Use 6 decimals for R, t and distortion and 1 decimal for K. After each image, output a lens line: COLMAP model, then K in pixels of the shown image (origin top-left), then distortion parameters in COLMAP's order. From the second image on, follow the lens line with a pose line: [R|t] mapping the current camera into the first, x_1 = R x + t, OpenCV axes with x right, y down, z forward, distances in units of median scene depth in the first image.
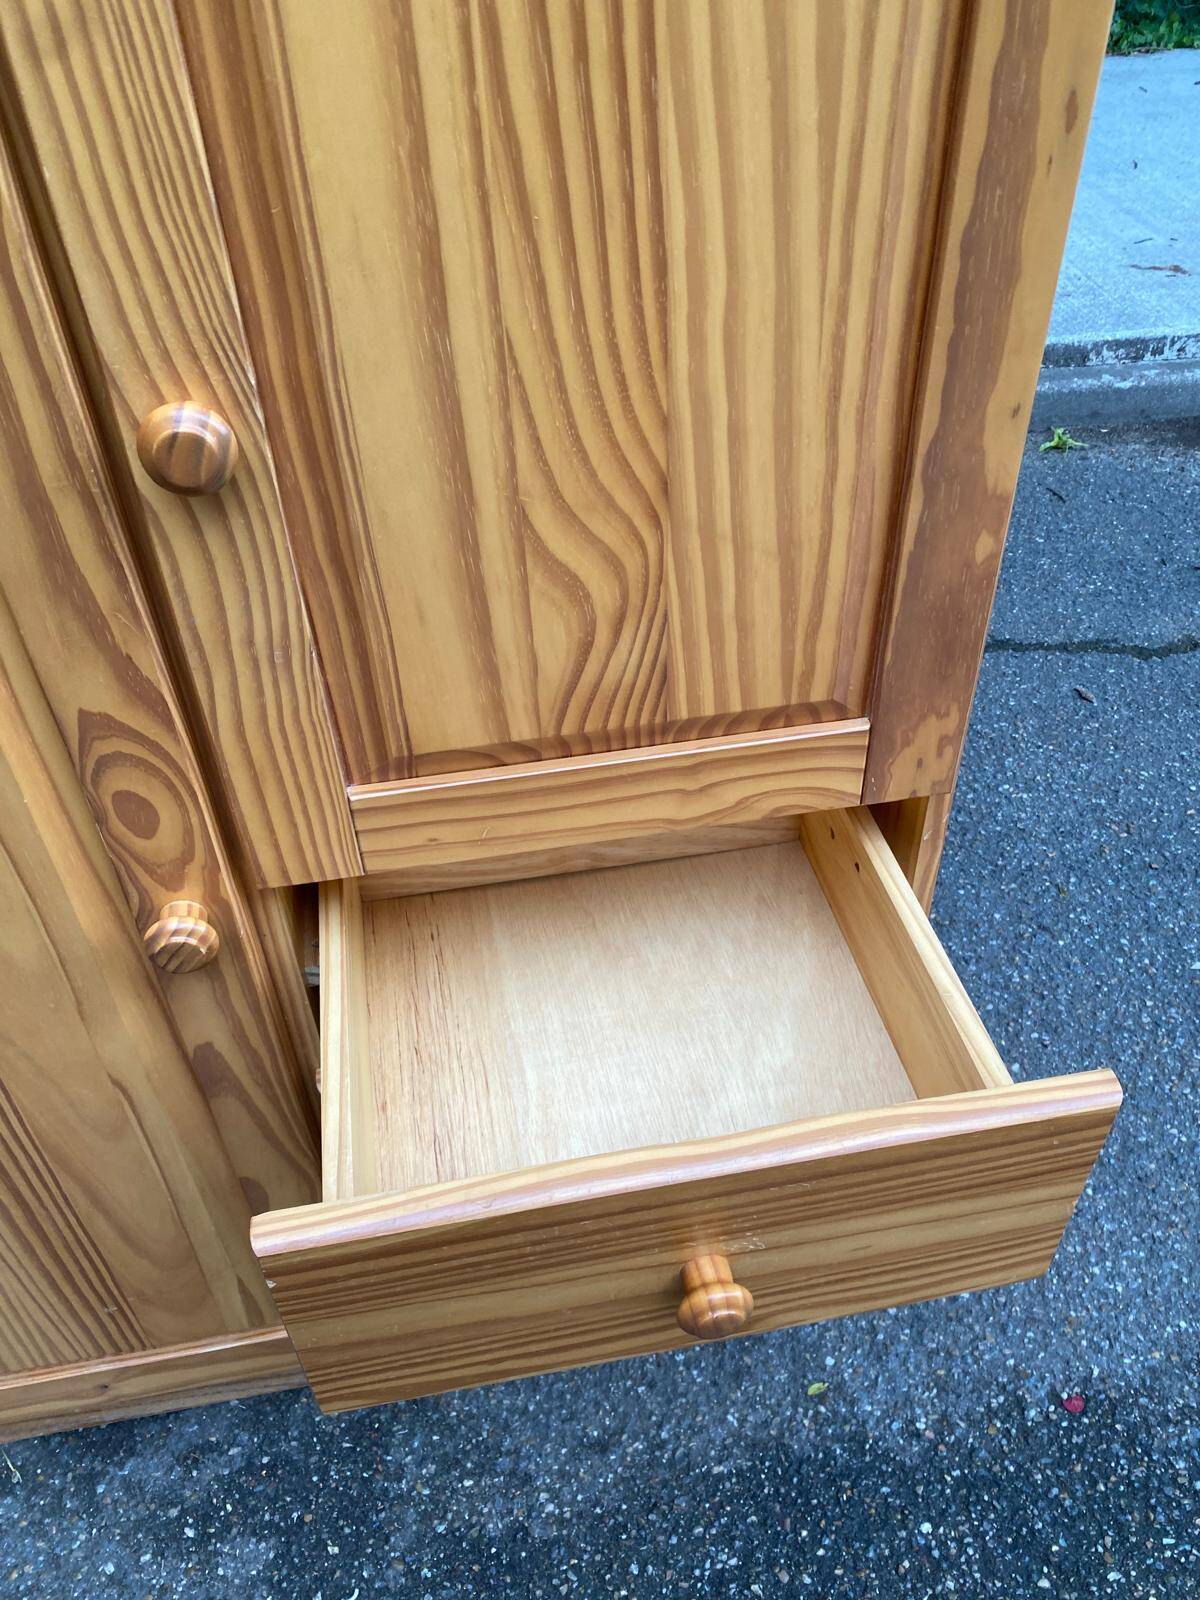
lens RADIAL K [[1208.8, 0, 610.0], [0, 1208.8, 793.3], [0, 0, 1]] dist [0.008510, -0.006761]
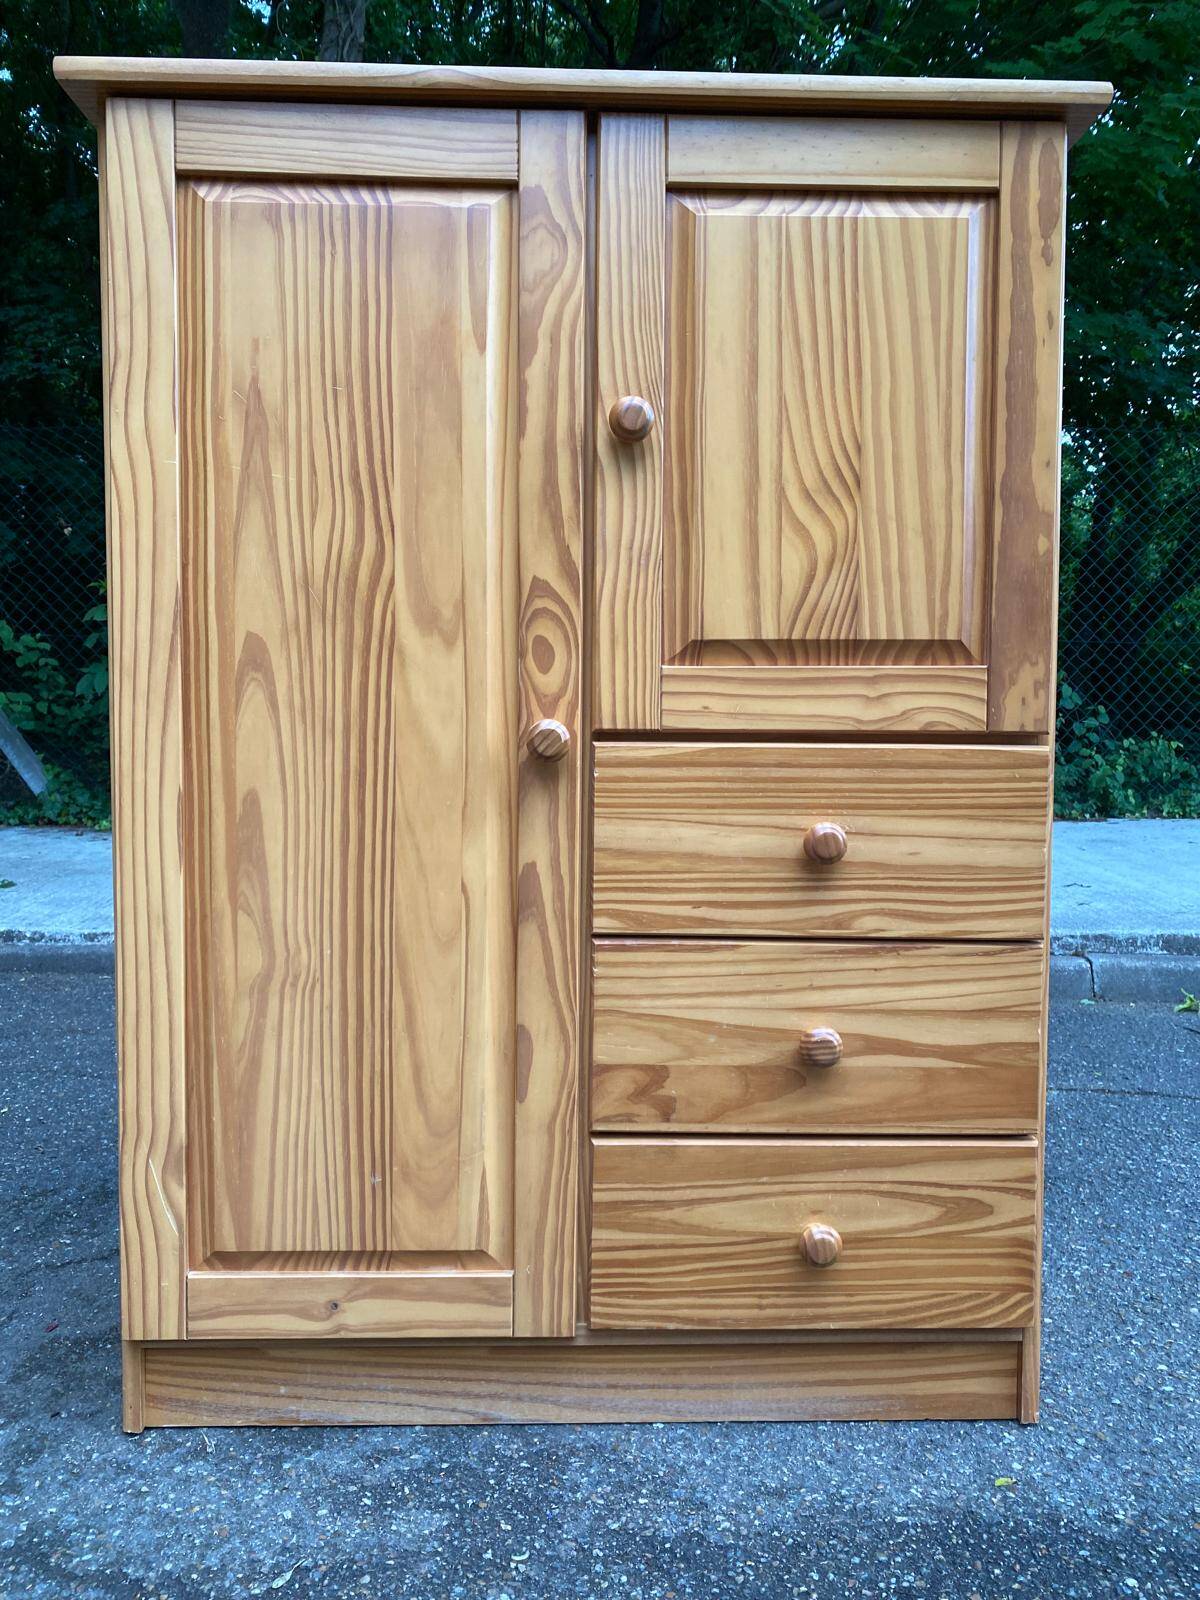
lens RADIAL K [[1208.8, 0, 610.0], [0, 1208.8, 793.3], [0, 0, 1]] dist [0.008510, -0.006761]
pose [[0.989106, 0.041420, -0.141259, -0.028298], [-0.117994, 0.796841, -0.592555, 0.699578], [0.088018, 0.602767, 0.793047, -0.133879]]
